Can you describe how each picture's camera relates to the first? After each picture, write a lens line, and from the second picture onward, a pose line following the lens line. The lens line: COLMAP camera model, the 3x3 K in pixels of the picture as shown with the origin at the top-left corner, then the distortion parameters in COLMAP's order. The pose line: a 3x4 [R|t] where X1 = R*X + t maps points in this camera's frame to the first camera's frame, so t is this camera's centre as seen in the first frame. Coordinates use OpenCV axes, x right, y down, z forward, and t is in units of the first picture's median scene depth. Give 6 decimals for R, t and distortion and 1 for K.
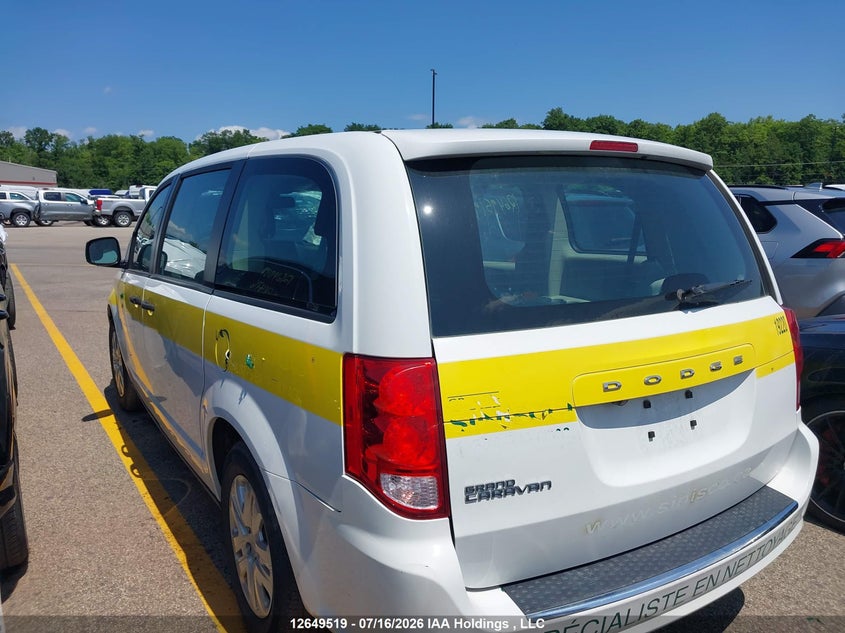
lens RADIAL K [[691.1, 0, 422.5], [0, 691.1, 316.5], [0, 0, 1]] dist [0.048605, -0.116297]
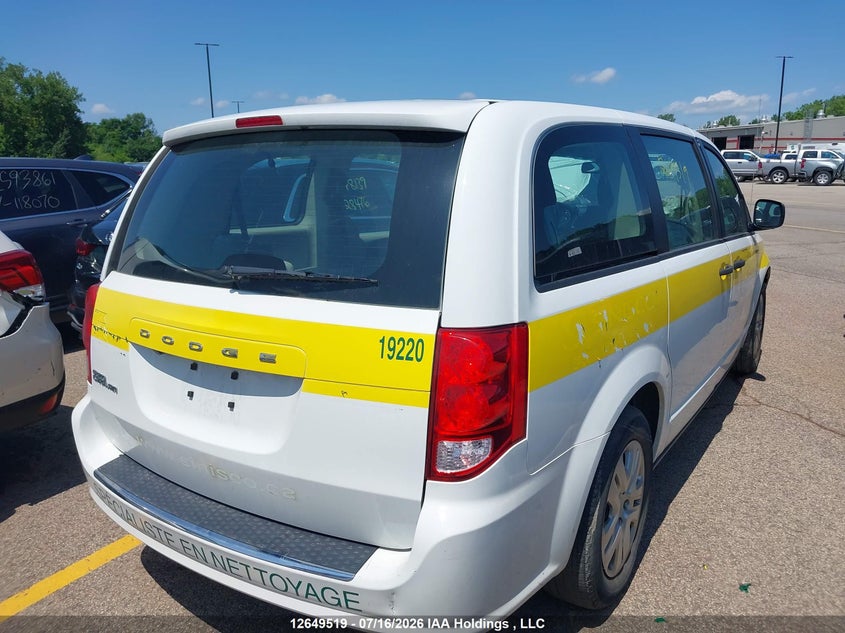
lens RADIAL K [[677.7, 0, 422.5], [0, 677.7, 316.5], [0, 0, 1]] dist [-0.005762, -0.004119]
pose [[0.372061, 0.184665, -0.909653, 0.139285], [-0.124573, 0.981078, 0.148213, -0.015091], [0.919811, 0.058174, 0.388026, 0.090362]]
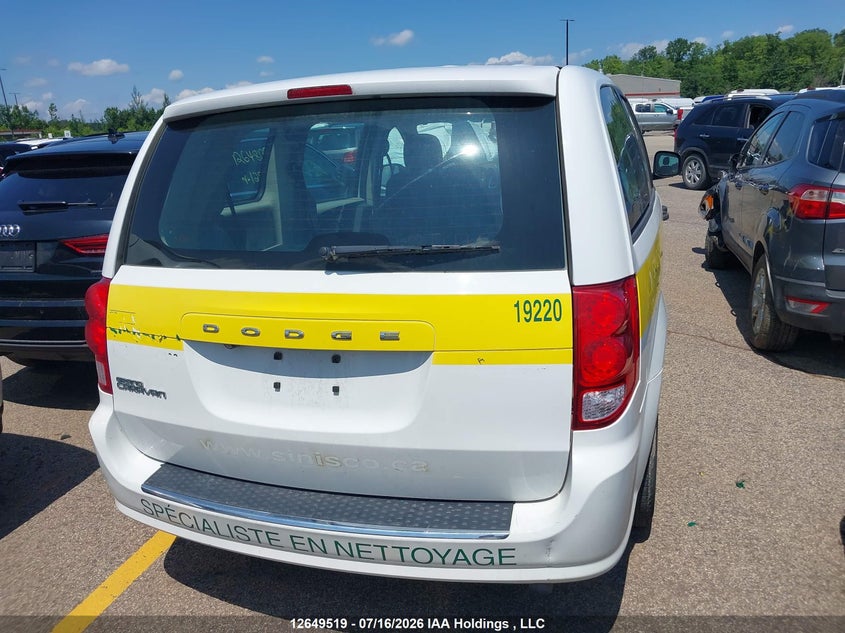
lens RADIAL K [[663.9, 0, 429.8], [0, 663.9, 317.5], [0, 0, 1]] dist [0.044941, -0.070557]
pose [[0.622420, 0.177510, -0.762289, 0.119409], [-0.064650, 0.982274, 0.175948, -0.011719], [0.780009, -0.060231, 0.622863, 0.055847]]
